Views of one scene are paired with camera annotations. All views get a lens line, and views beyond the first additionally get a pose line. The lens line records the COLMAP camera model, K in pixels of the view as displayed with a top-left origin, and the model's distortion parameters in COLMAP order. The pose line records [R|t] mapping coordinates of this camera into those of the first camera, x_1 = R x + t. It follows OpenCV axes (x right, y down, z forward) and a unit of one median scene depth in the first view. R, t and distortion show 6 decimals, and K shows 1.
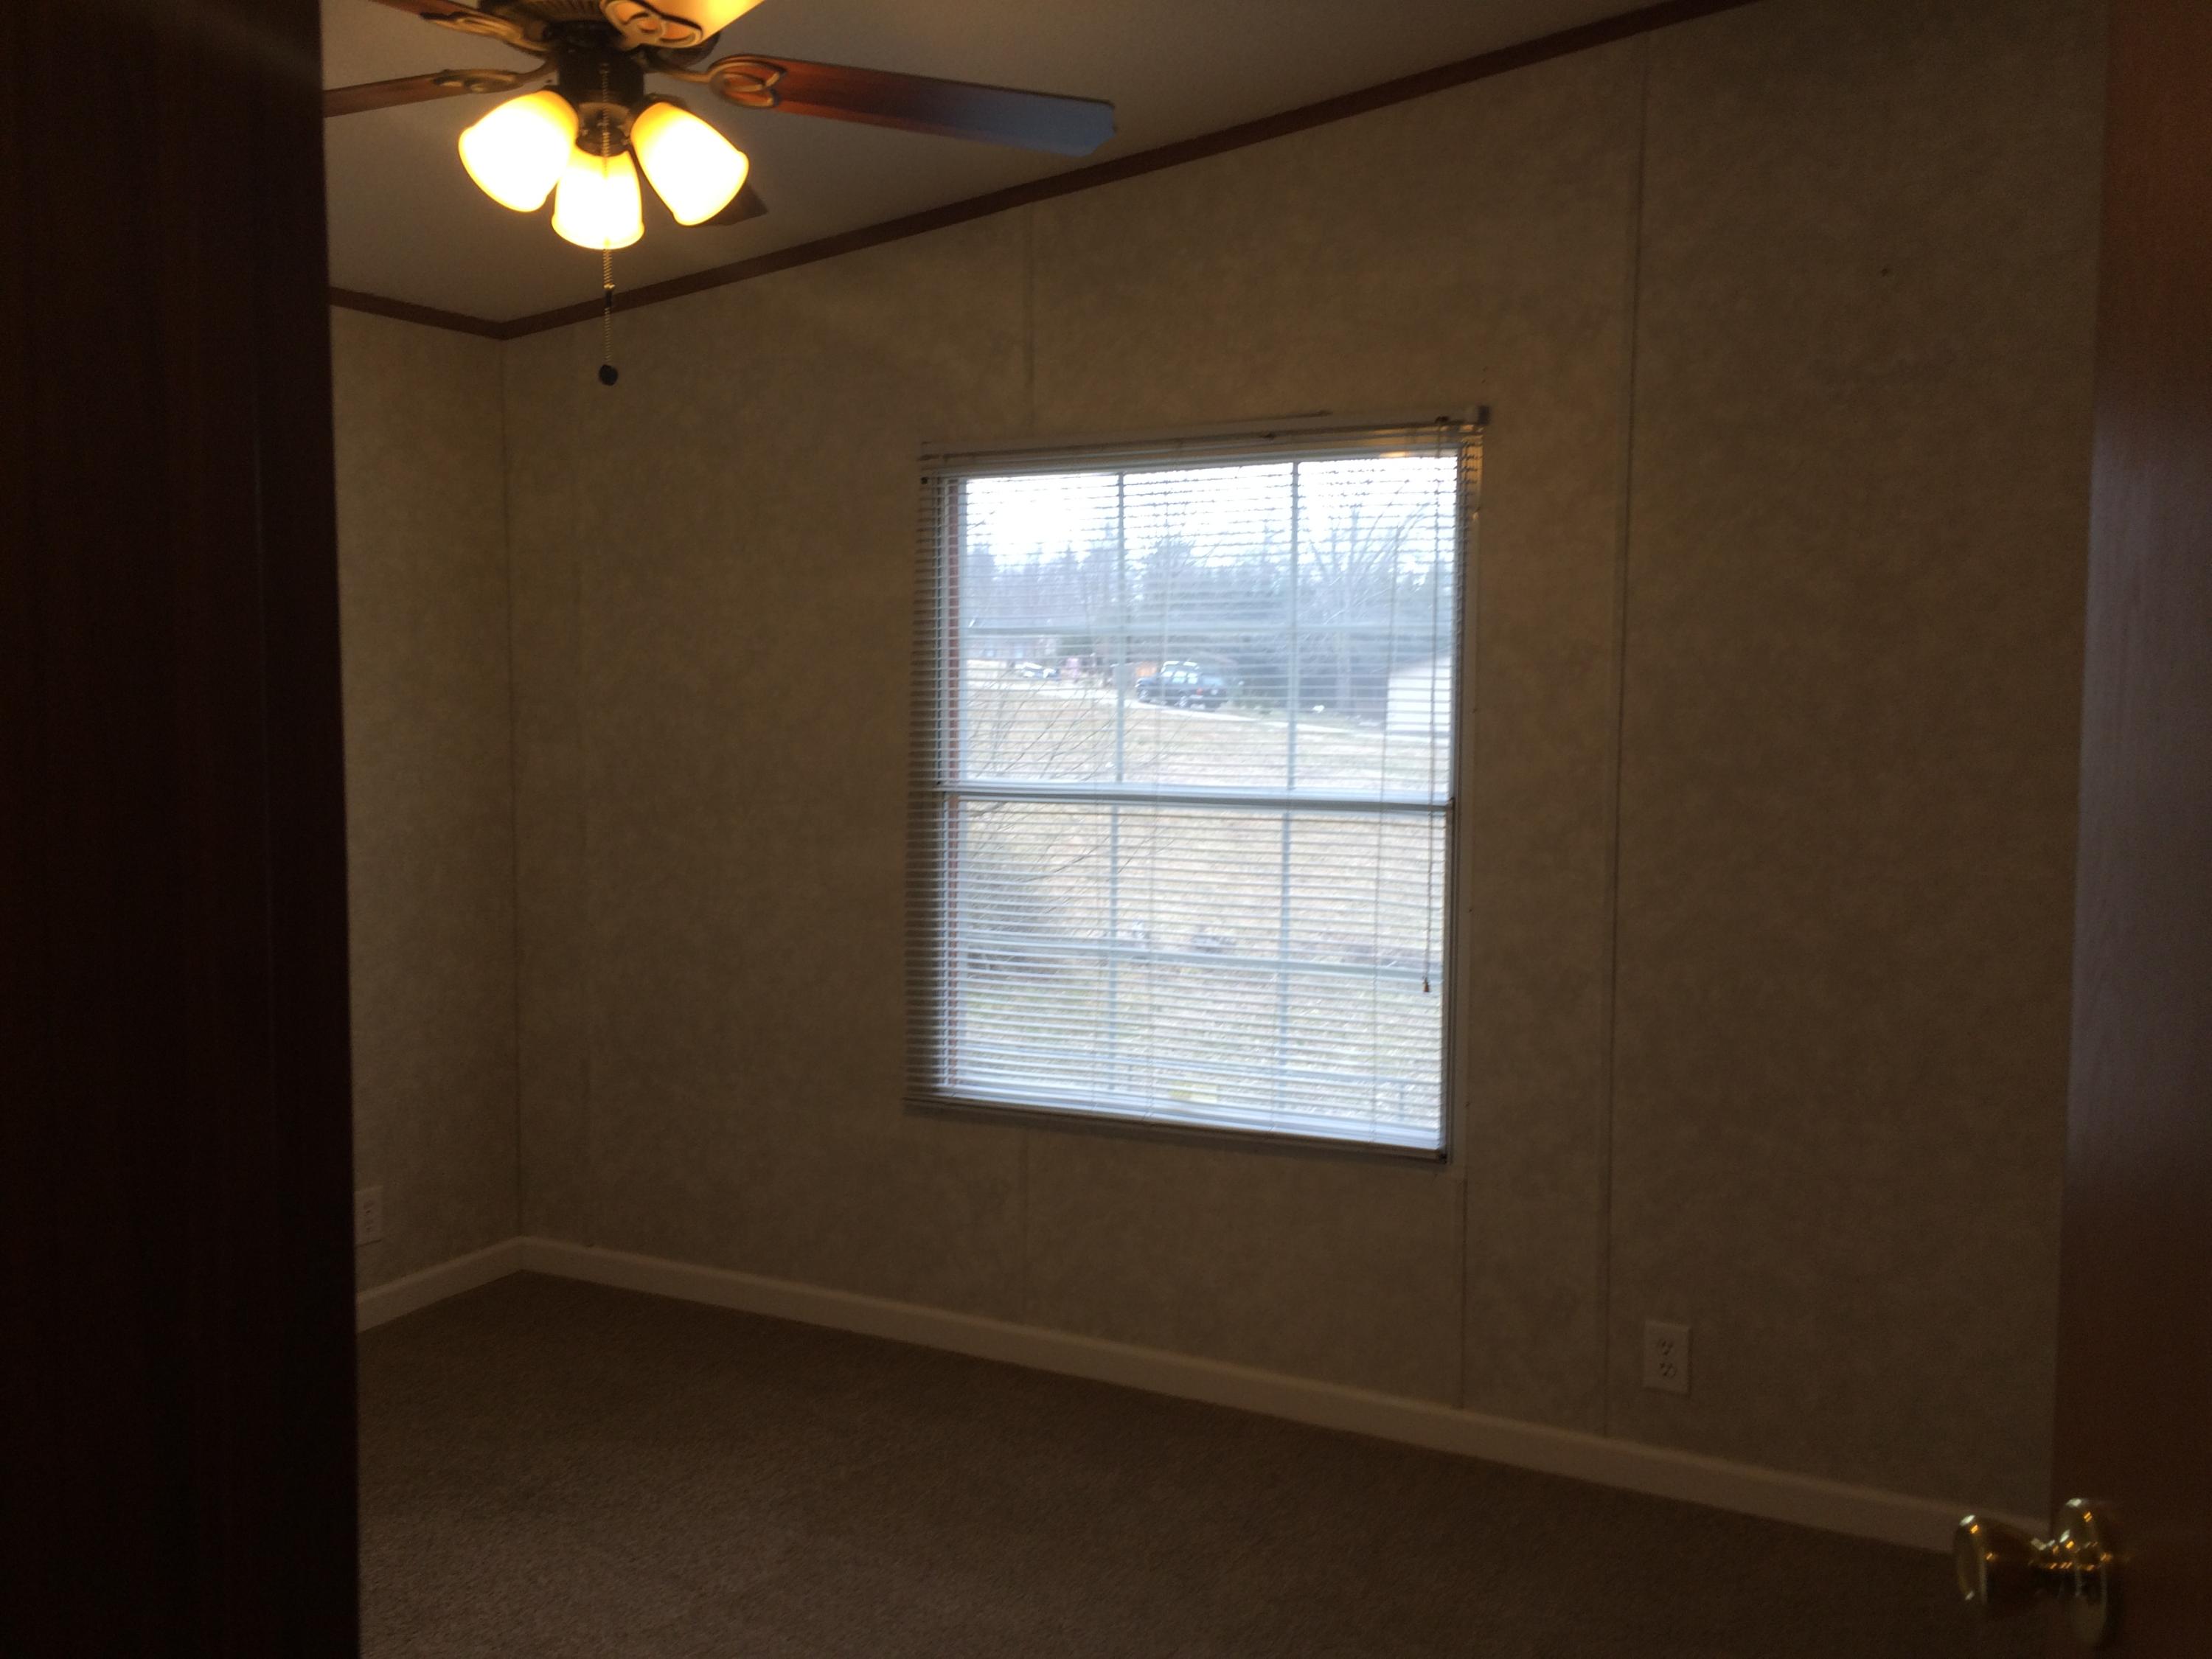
lens RADIAL K [[1910.7, 0, 1106.0], [0, 1910.7, 829.5], [0, 0, 1]] dist [0.073407, -0.007022]
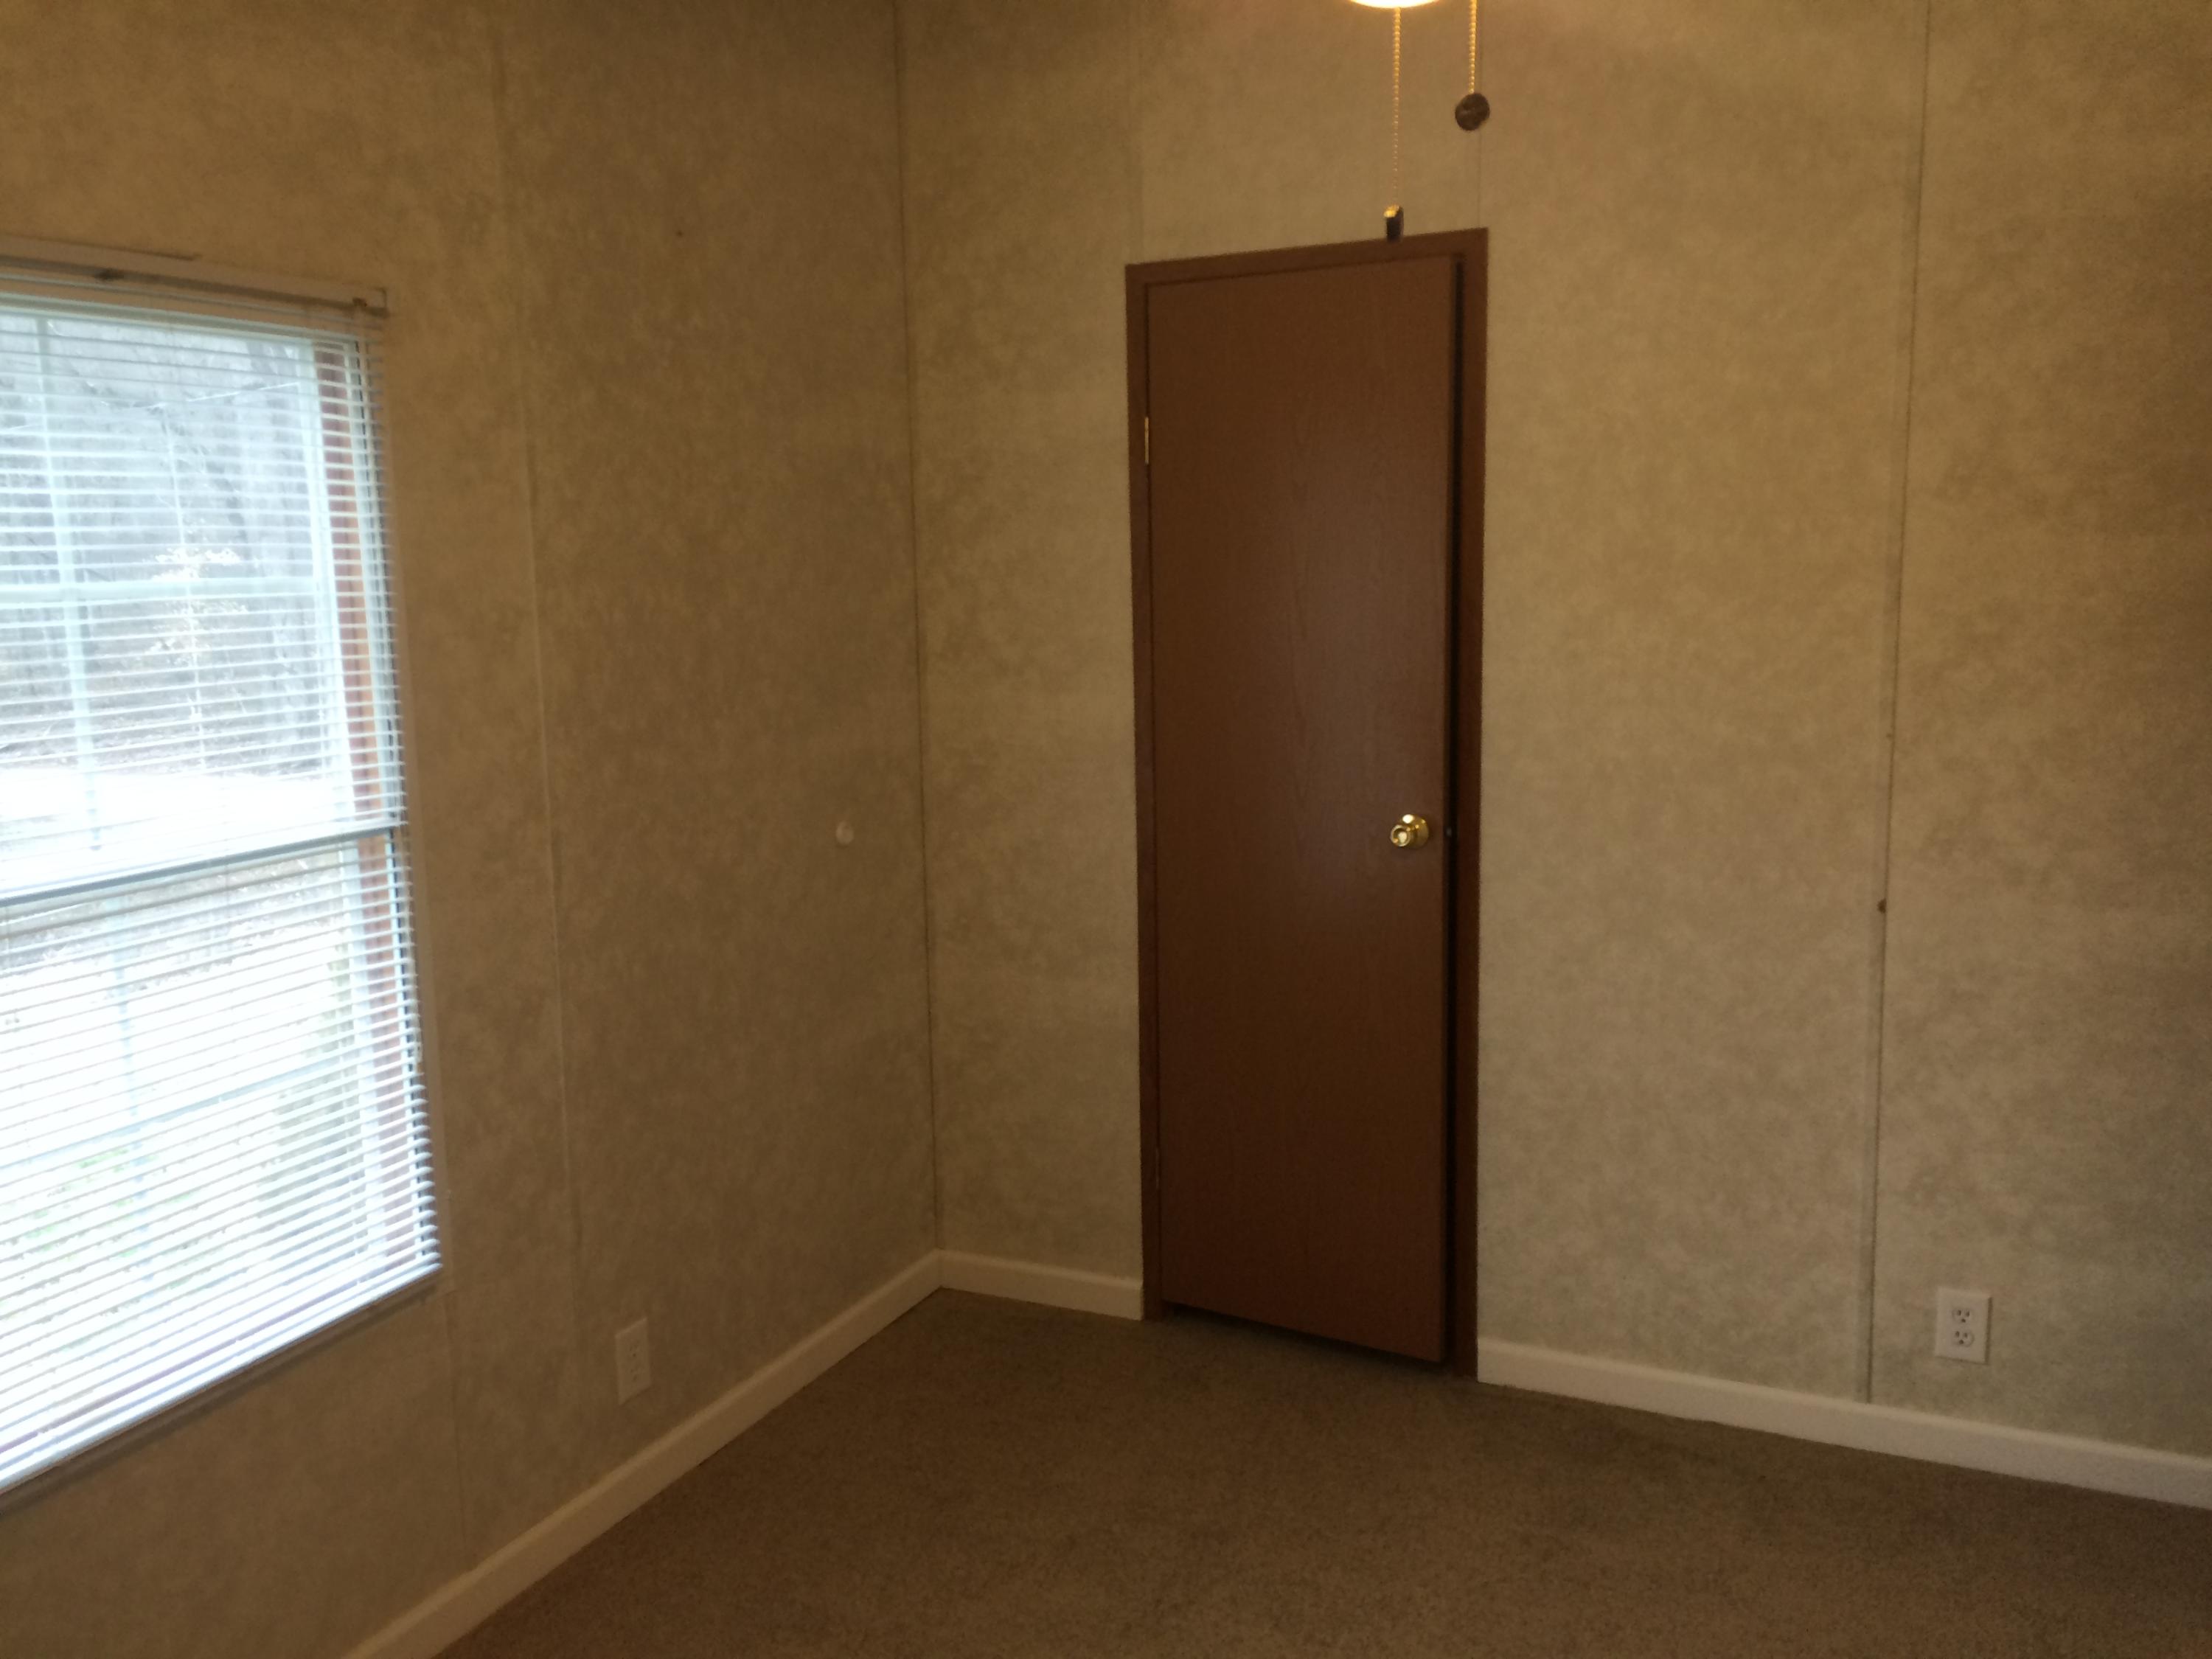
lens RADIAL K [[1910.7, 0, 1106.0], [0, 1910.7, 829.5], [0, 0, 1]] dist [0.073407, -0.007022]
pose [[-0.053539, -0.153067, 0.986764, -0.614439], [0.091235, 0.983299, 0.157479, -0.109505], [-0.994389, 0.098459, -0.038679, 0.784097]]
